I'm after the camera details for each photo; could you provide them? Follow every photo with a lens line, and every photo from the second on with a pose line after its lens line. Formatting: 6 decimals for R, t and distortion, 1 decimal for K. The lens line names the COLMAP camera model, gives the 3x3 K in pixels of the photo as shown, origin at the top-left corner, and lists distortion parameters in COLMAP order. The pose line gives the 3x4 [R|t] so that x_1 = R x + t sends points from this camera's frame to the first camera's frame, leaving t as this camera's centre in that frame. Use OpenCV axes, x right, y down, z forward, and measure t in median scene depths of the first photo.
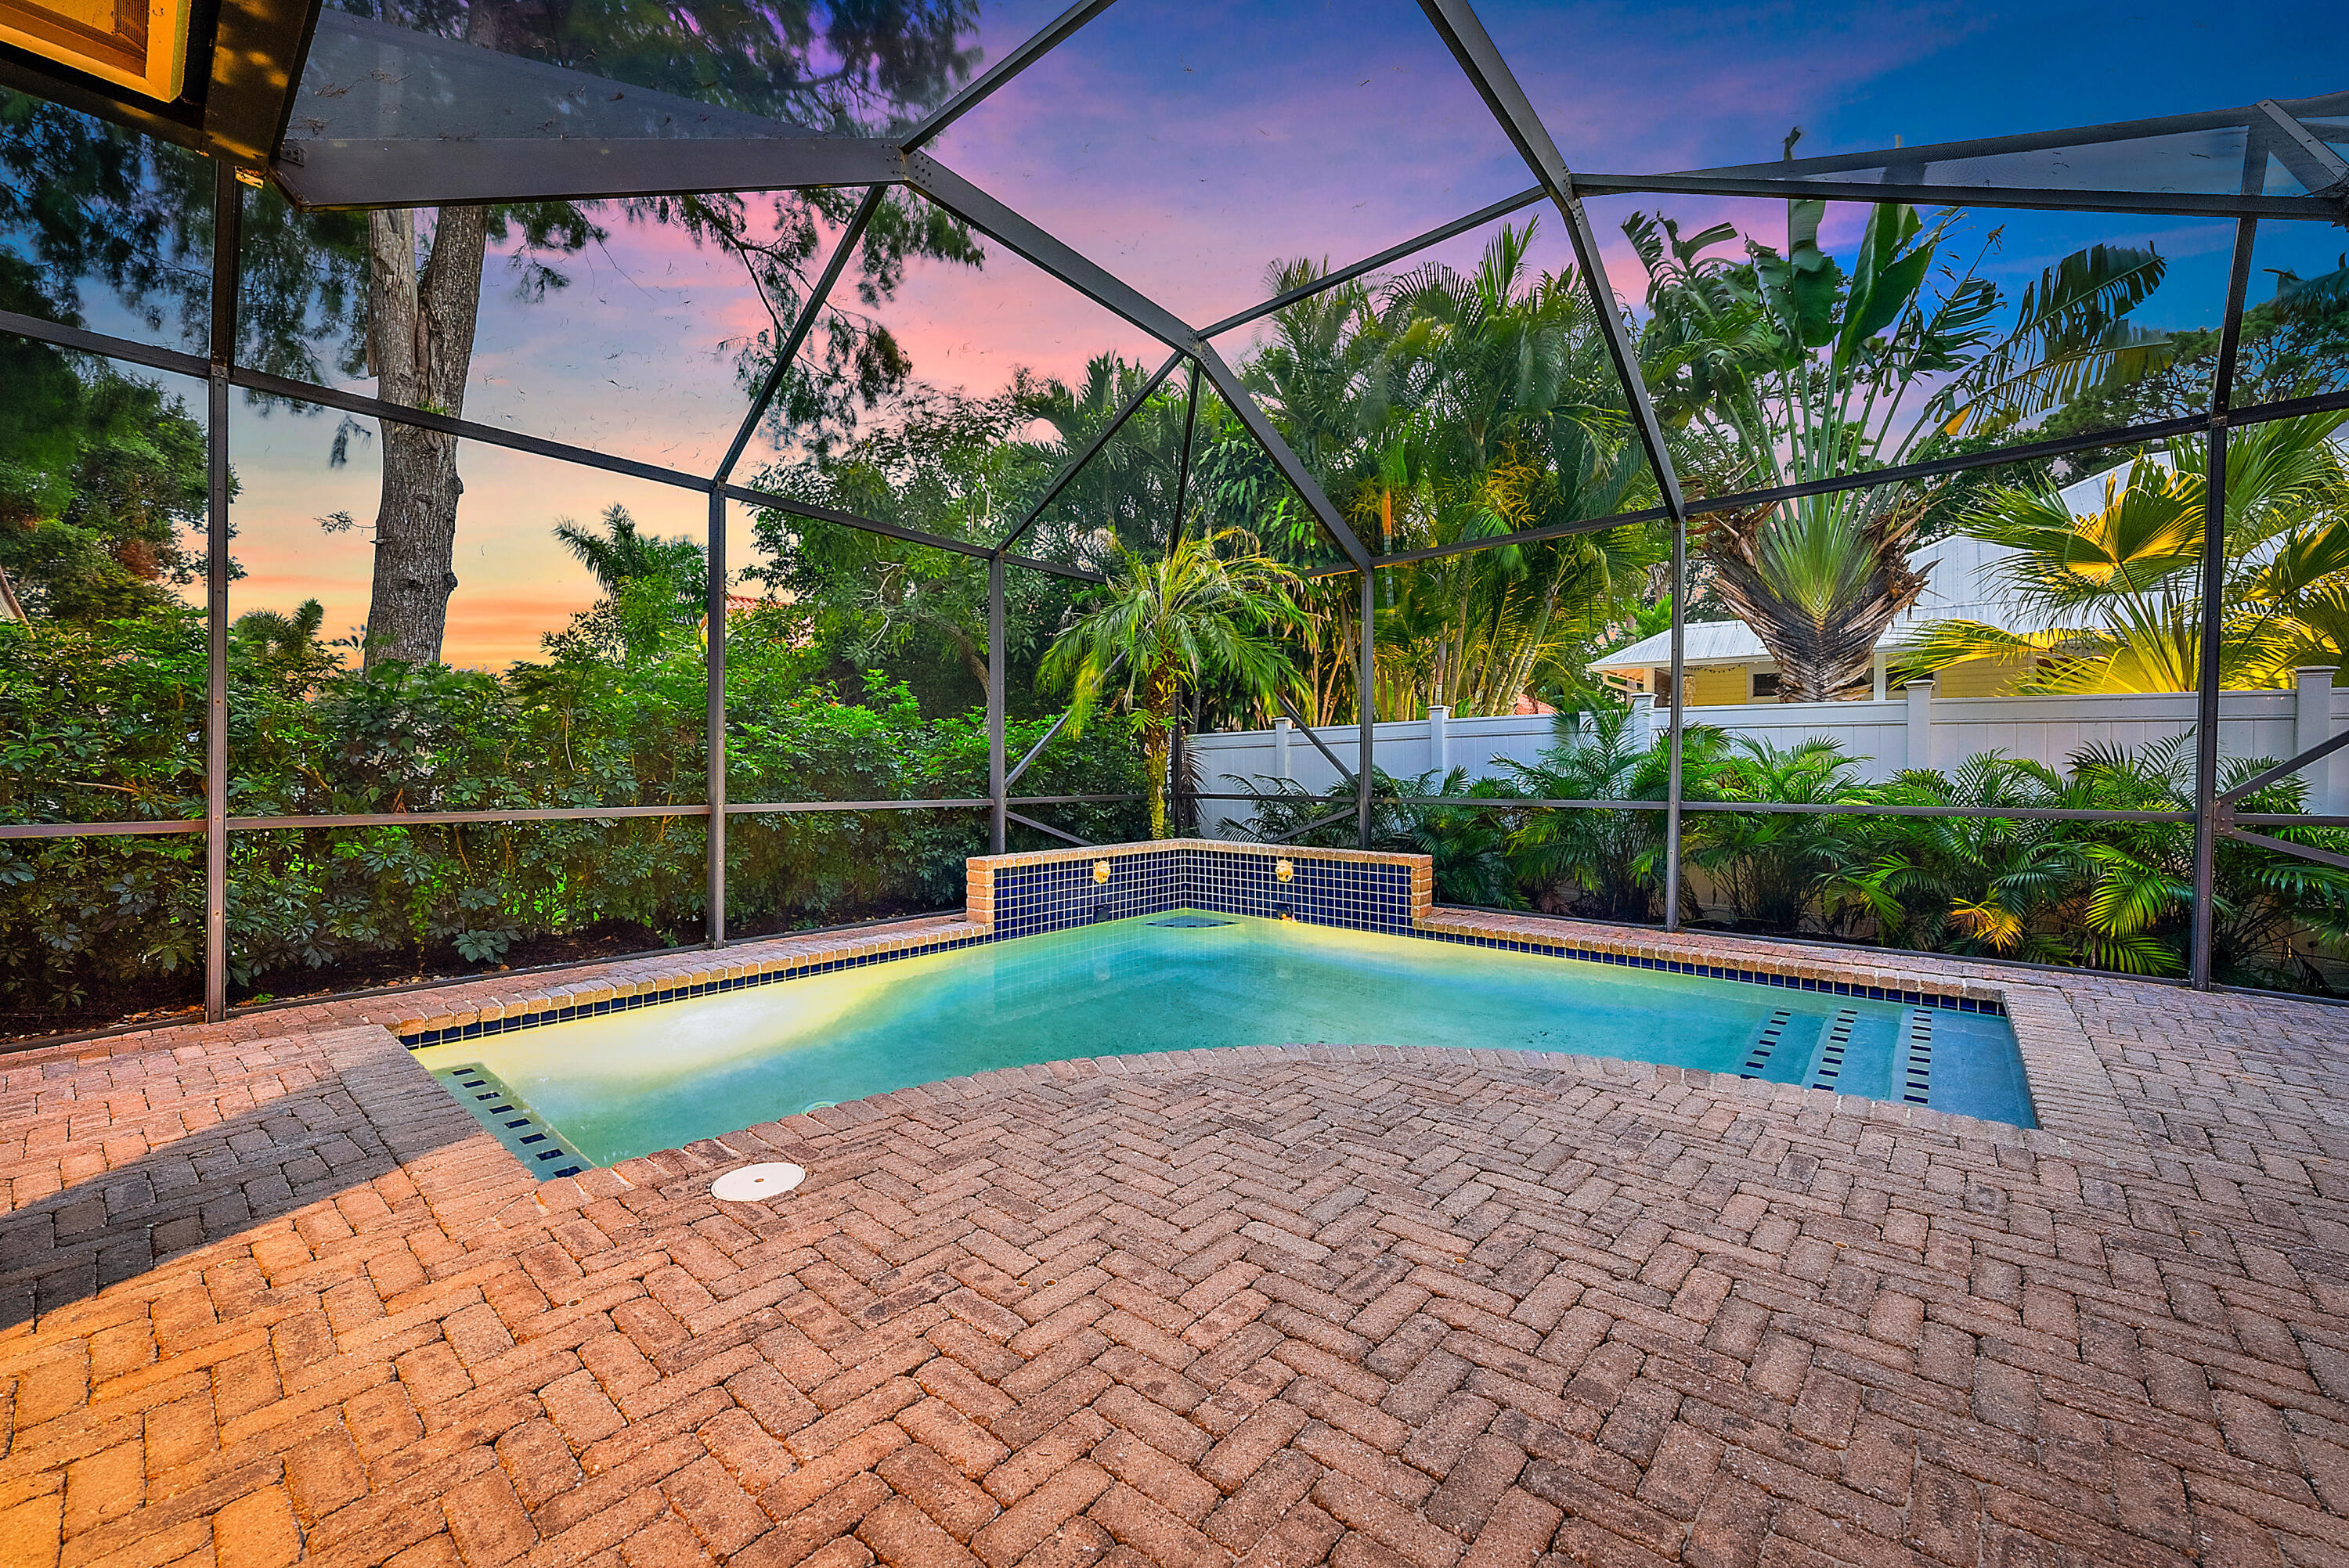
lens RADIAL K [[922.1, 0, 1178.4], [0, 922.1, 777.1], [0, 0, 1]] dist [-0.000305, 0.001265]
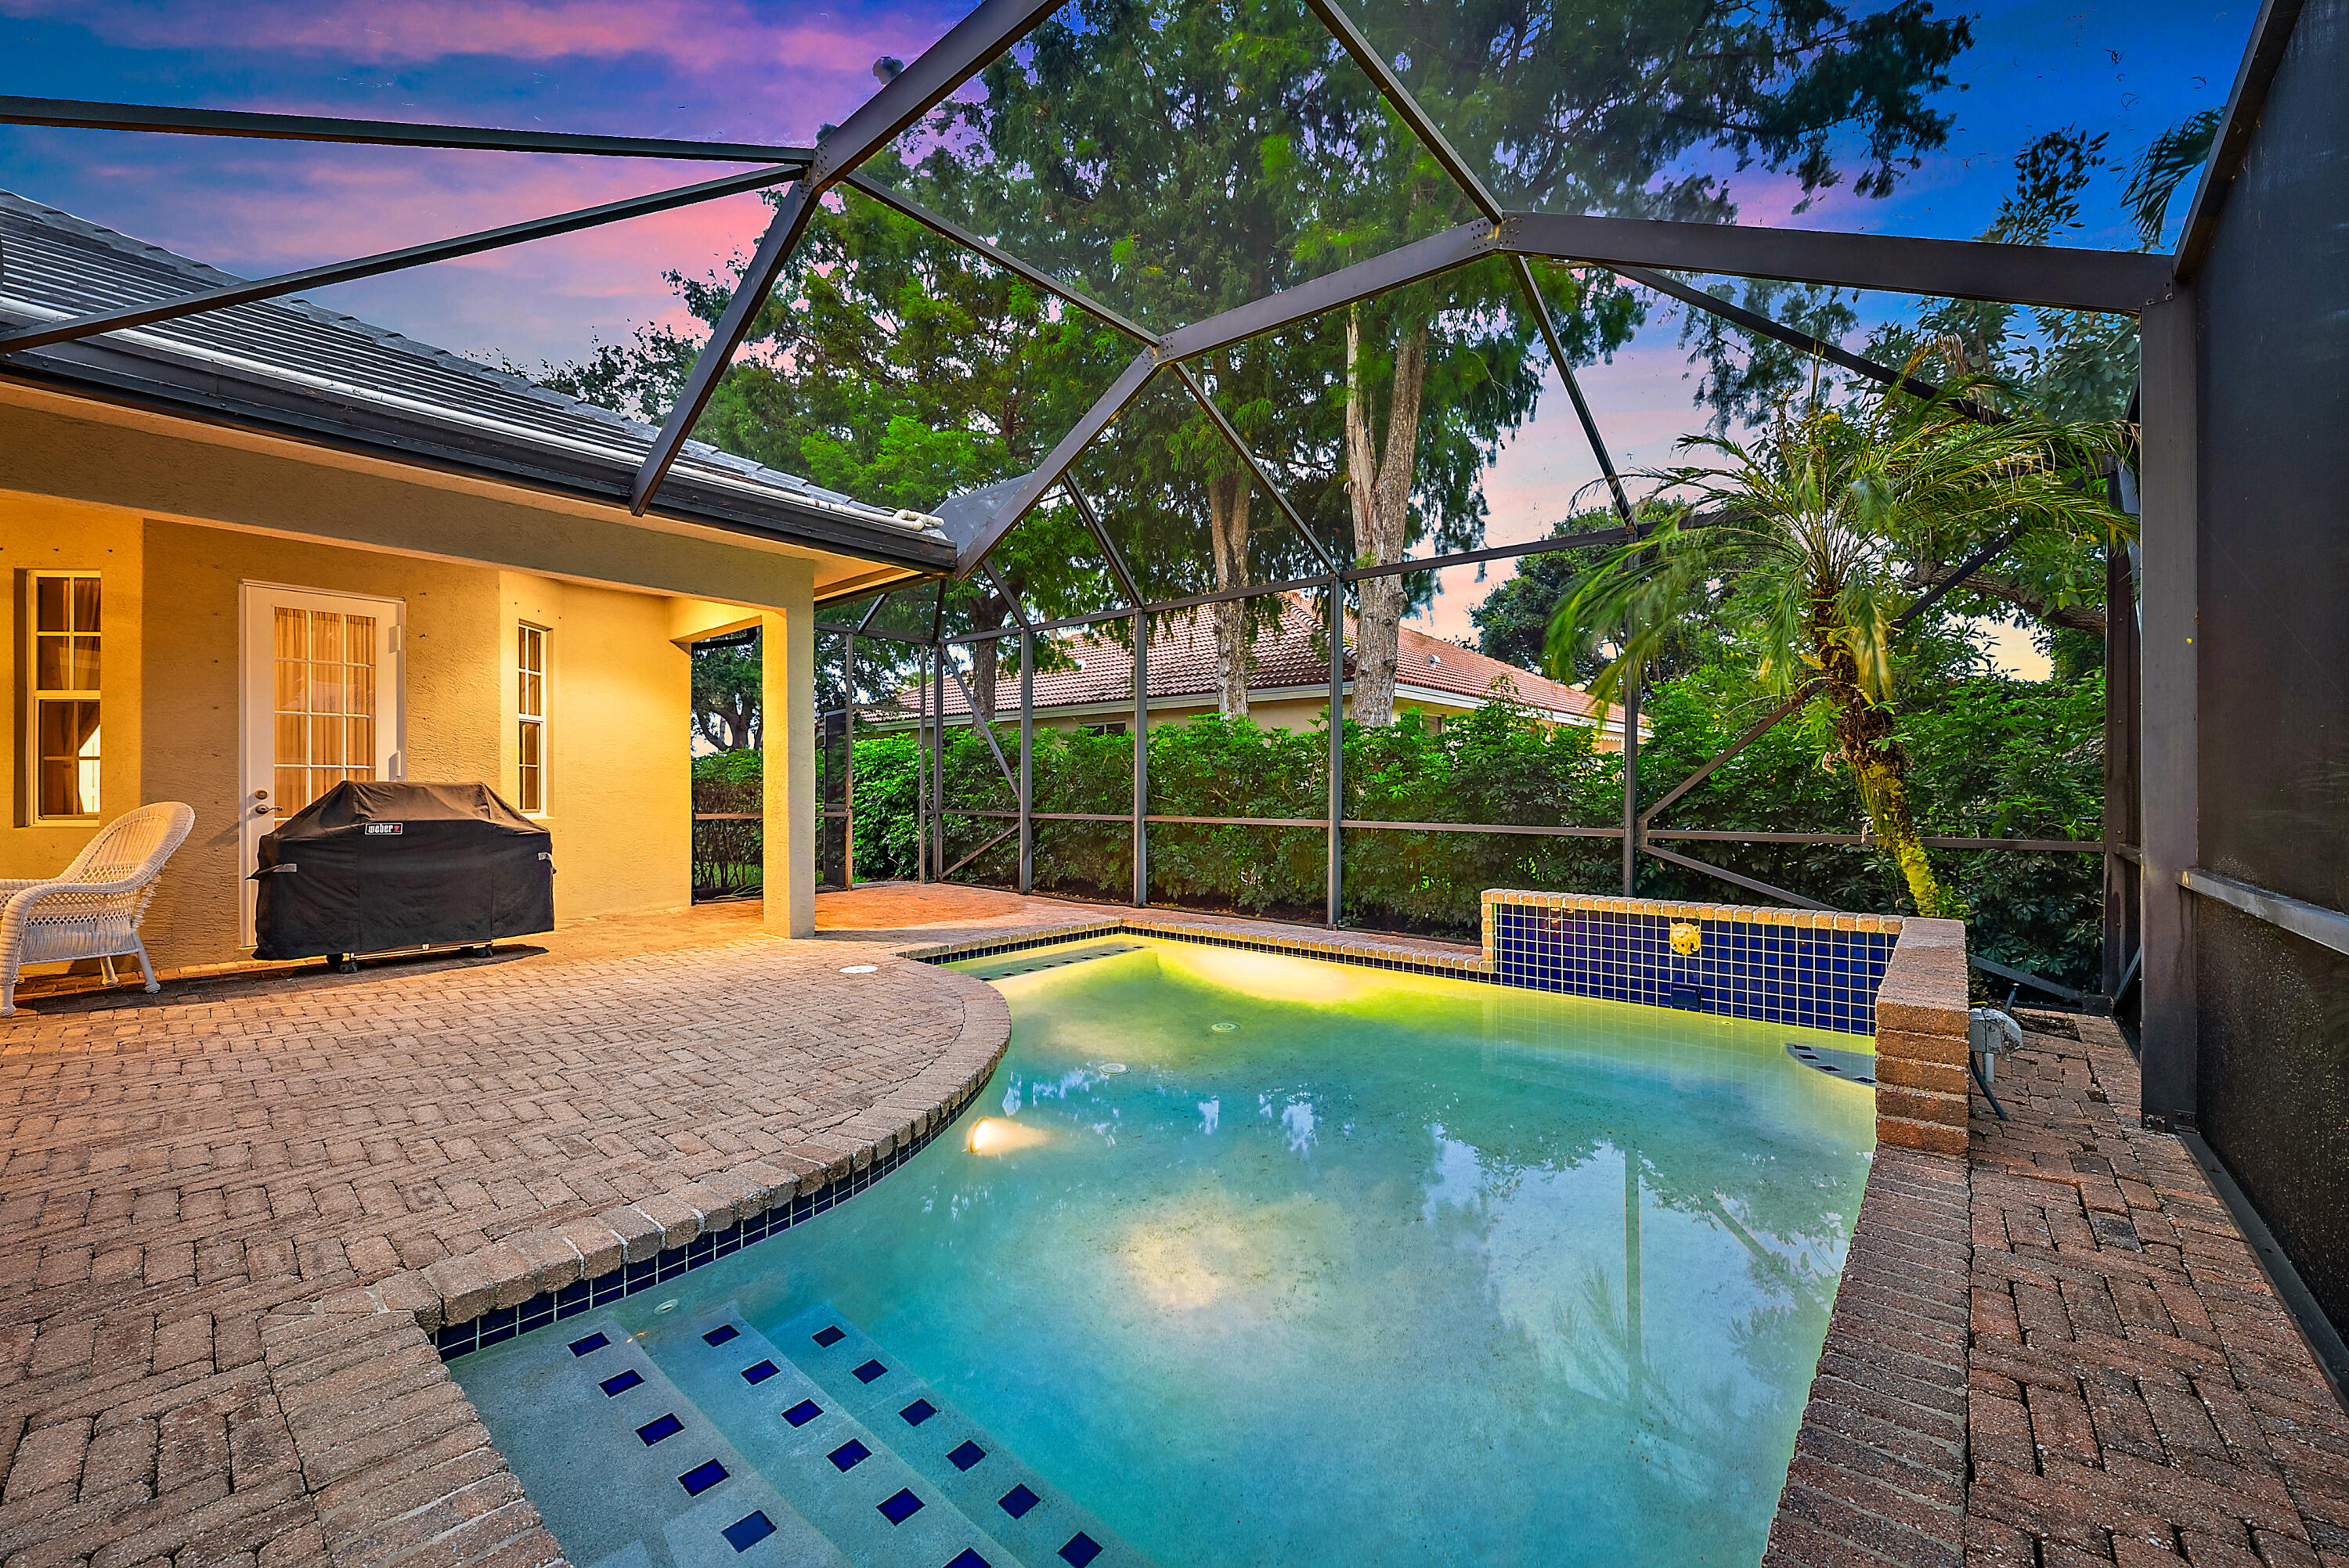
lens RADIAL K [[922.1, 0, 1171.9], [0, 922.1, 789.1], [0, 0, 1]] dist [-0.000305, 0.001265]
pose [[-0.010681, -0.001954, -0.999941, 1.870412], [-0.009256, 0.999955, -0.001855, -0.020862], [0.999900, 0.009236, -0.010699, 1.810068]]
